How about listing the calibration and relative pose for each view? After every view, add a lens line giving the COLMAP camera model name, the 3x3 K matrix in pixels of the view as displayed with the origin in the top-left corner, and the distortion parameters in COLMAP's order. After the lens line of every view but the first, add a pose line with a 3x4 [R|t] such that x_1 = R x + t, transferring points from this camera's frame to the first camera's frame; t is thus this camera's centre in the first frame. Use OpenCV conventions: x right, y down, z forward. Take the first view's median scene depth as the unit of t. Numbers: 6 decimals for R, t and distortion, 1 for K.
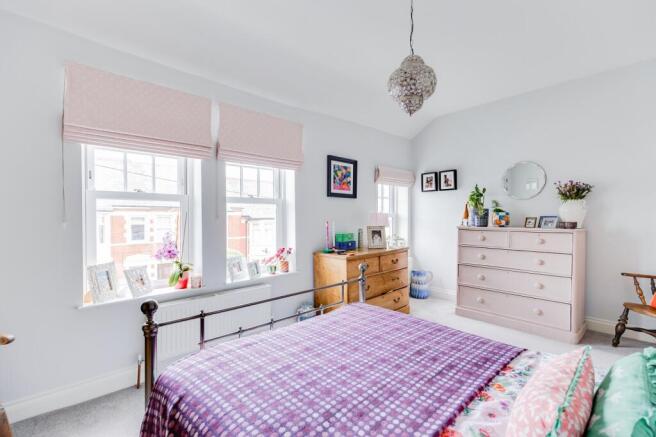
lens RADIAL K [[288.8, 0, 327.6], [0, 288.8, 218.7], [0, 0, 1]] dist [0.002099, -0.000235]
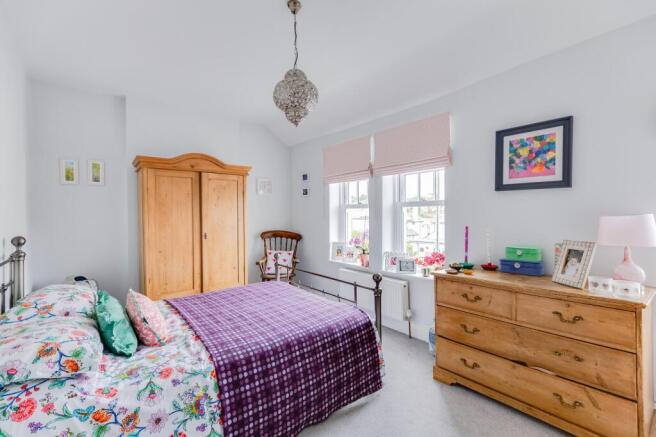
lens RADIAL K [[288.8, 0, 327.3], [0, 288.8, 218.1], [0, 0, 1]] dist [0.002099, -0.000235]
pose [[-0.062983, 0.005763, -0.997998, 0.811654], [-0.006451, 0.999960, 0.006182, -0.015748], [0.997994, 0.006828, -0.062943, 0.718194]]
